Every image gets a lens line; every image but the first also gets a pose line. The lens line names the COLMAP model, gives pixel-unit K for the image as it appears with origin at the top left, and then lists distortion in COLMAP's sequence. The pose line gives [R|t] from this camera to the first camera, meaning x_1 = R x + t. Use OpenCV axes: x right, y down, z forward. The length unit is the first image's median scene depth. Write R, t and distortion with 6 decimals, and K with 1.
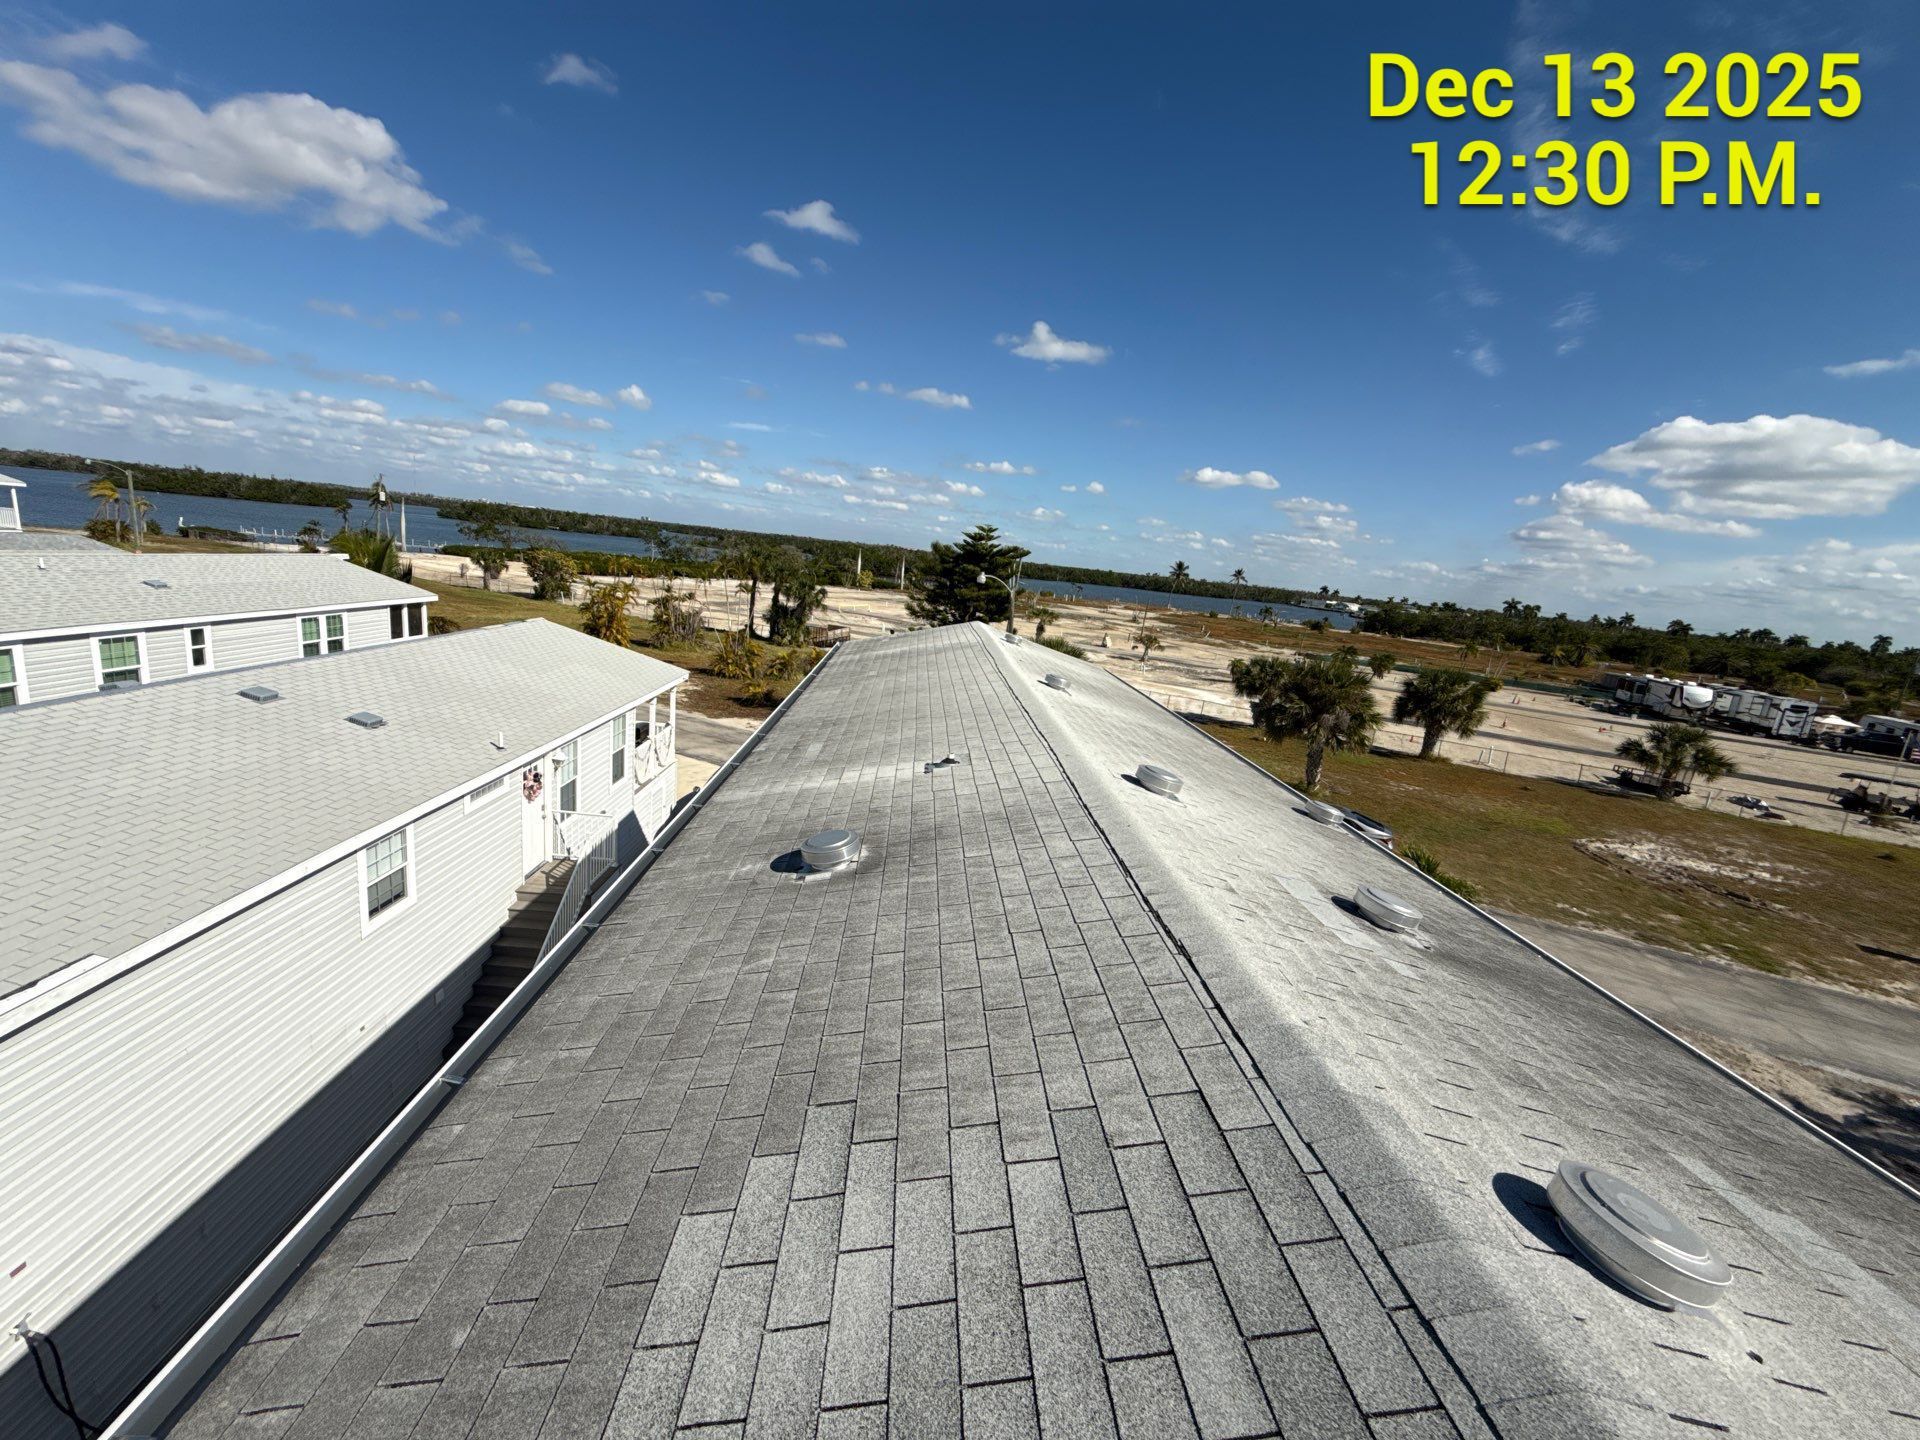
lens RADIAL K [[753.9, 0, 956.3], [0, 753.9, 712.5], [0, 0, 1]] dist [-0.000959, 0.000553]
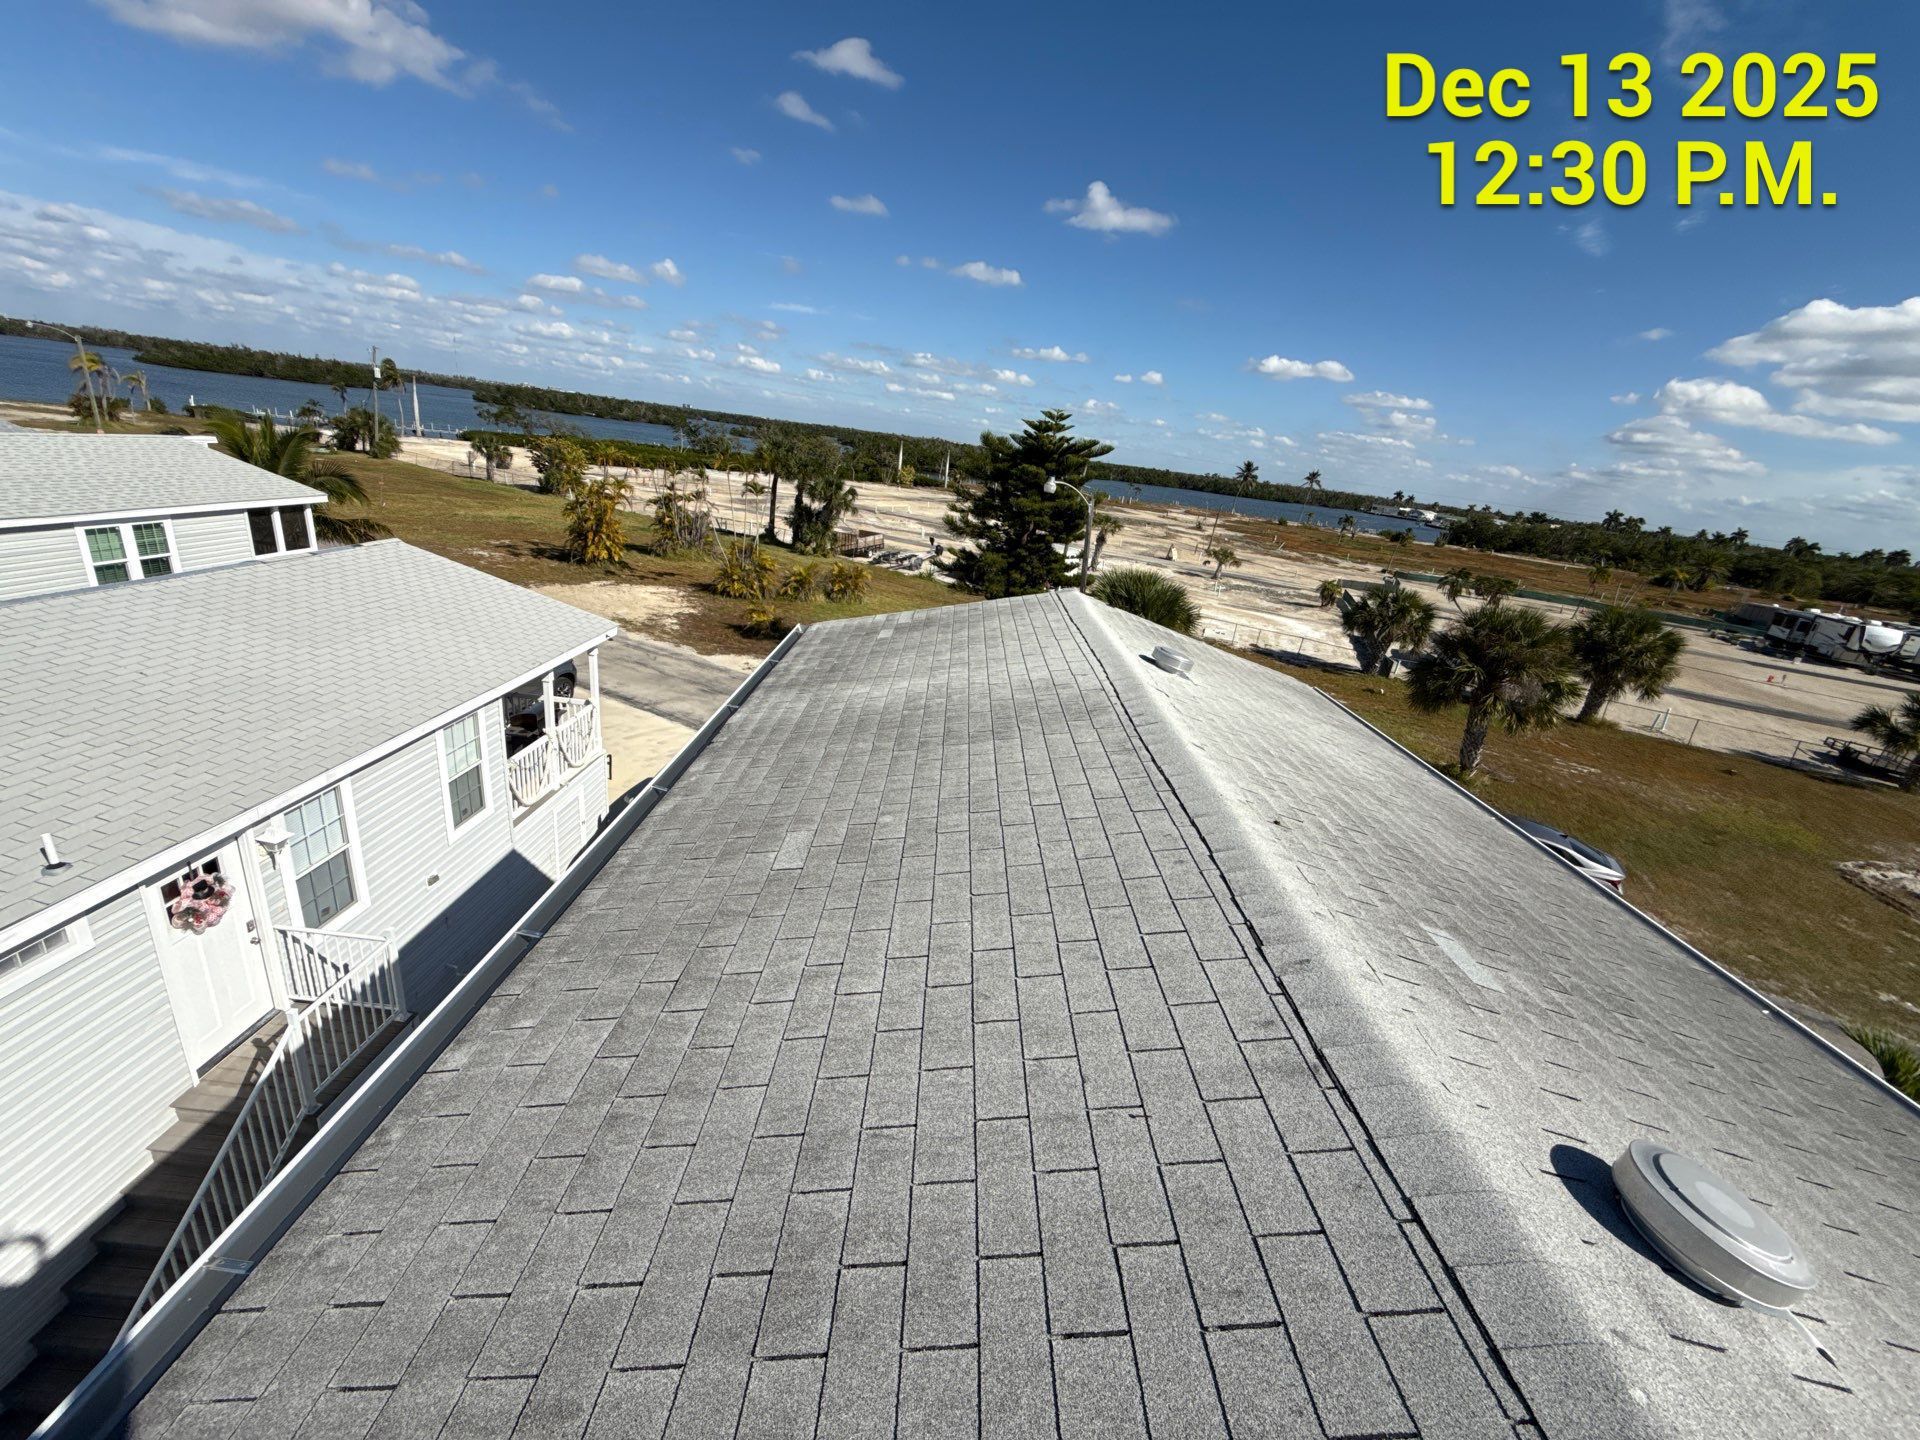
lens RADIAL K [[753.9, 0, 959.4], [0, 753.9, 717.6], [0, 0, 1]] dist [-0.000959, 0.000553]
pose [[0.998368, 0.032677, -0.046839, -0.007518], [-0.026048, 0.990402, 0.135741, -0.037181], [0.050825, -0.134300, 0.989636, 0.176382]]
